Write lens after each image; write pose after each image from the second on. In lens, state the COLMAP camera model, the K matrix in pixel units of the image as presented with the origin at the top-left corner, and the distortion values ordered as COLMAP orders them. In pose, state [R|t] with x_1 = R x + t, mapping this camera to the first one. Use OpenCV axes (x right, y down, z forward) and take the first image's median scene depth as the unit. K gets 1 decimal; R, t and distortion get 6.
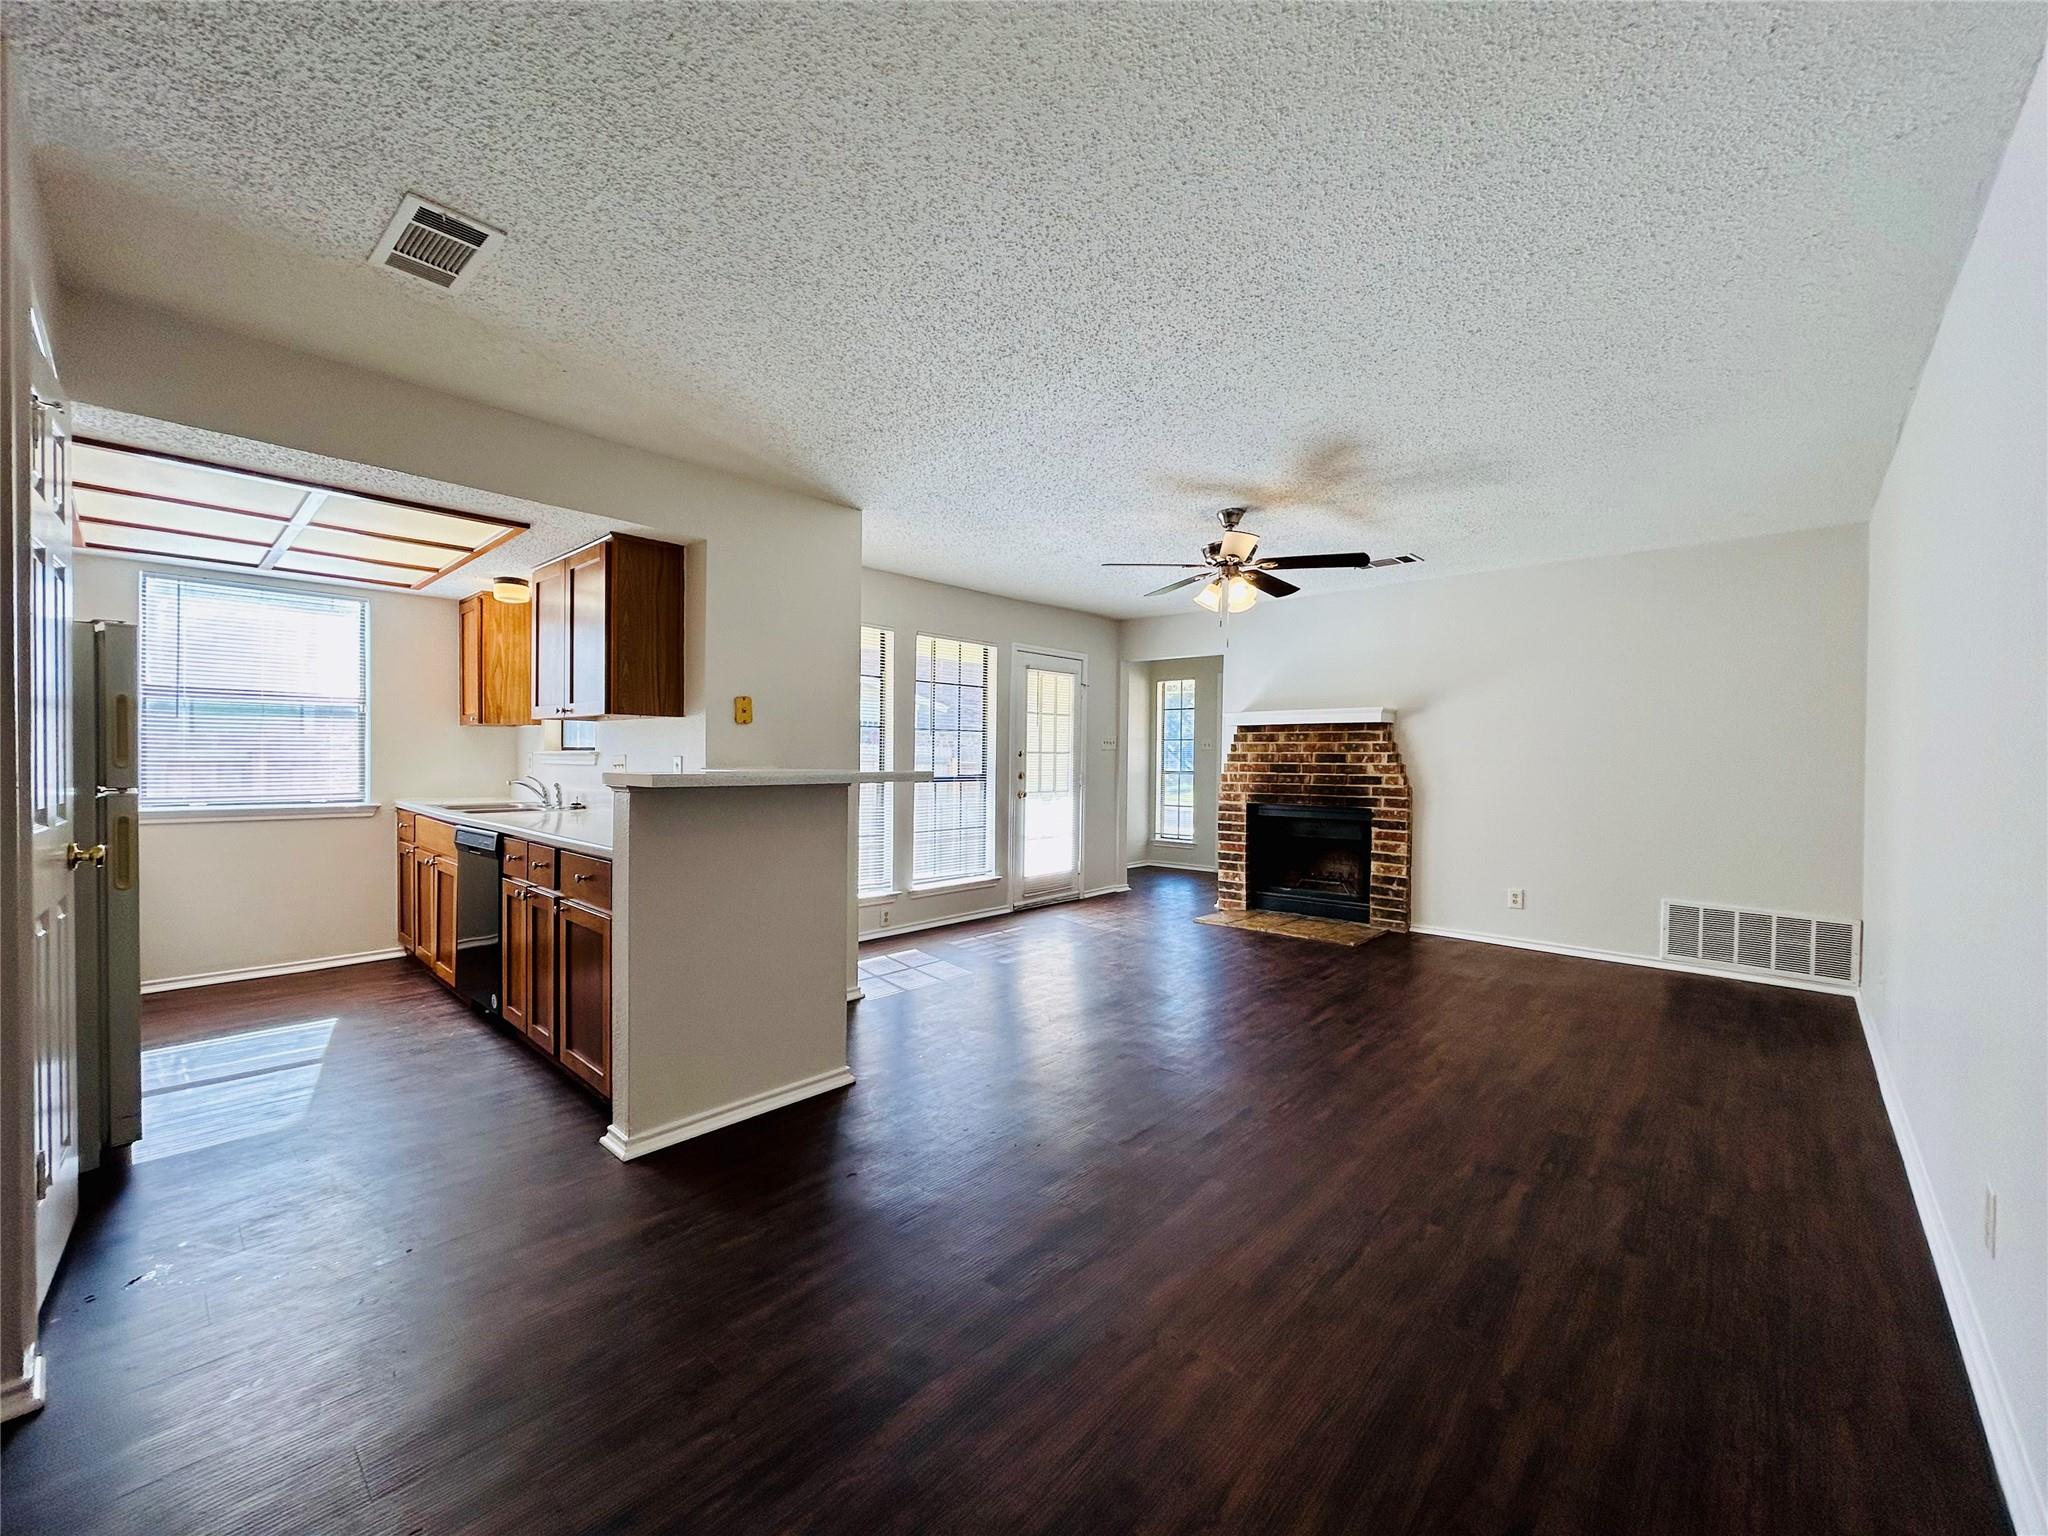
lens RADIAL K [[817.9, 0, 1024.7], [0, 817.9, 768.7], [0, 0, 1]] dist [0.003962, 0.000667]
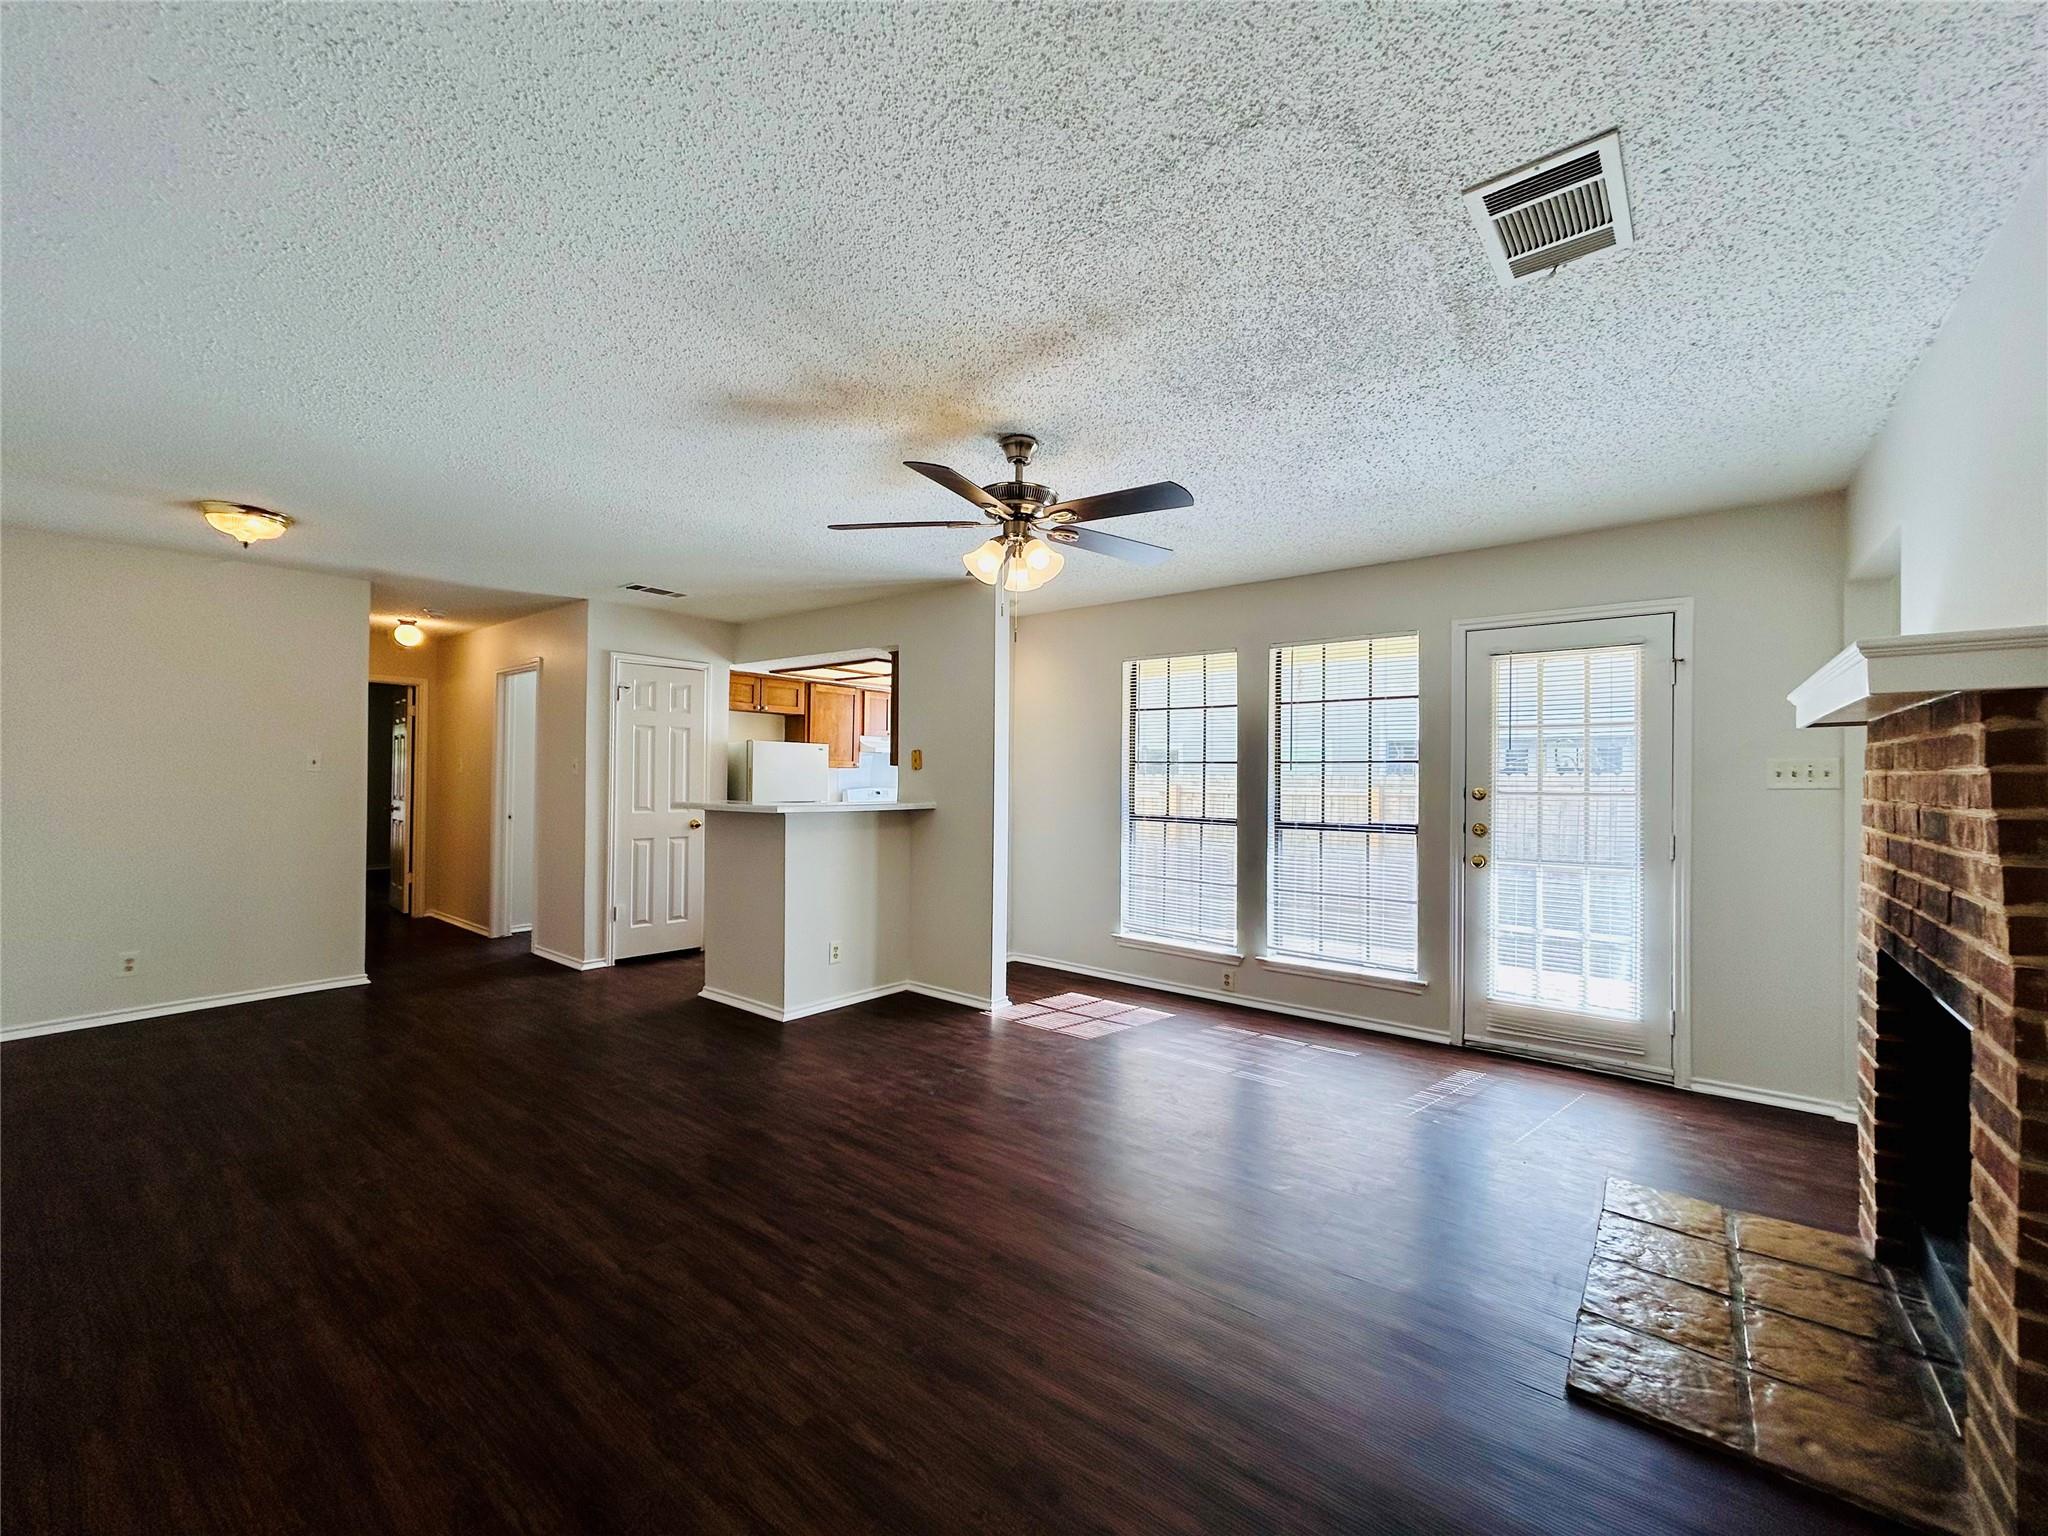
lens RADIAL K [[817.9, 0, 1028.9], [0, 817.9, 769.6], [0, 0, 1]] dist [0.003962, 0.000667]
pose [[0.072358, -0.014949, -0.997267, 0.682148], [-0.021747, 0.999626, -0.016563, -0.023657], [0.997142, 0.022886, 0.072005, 0.713580]]
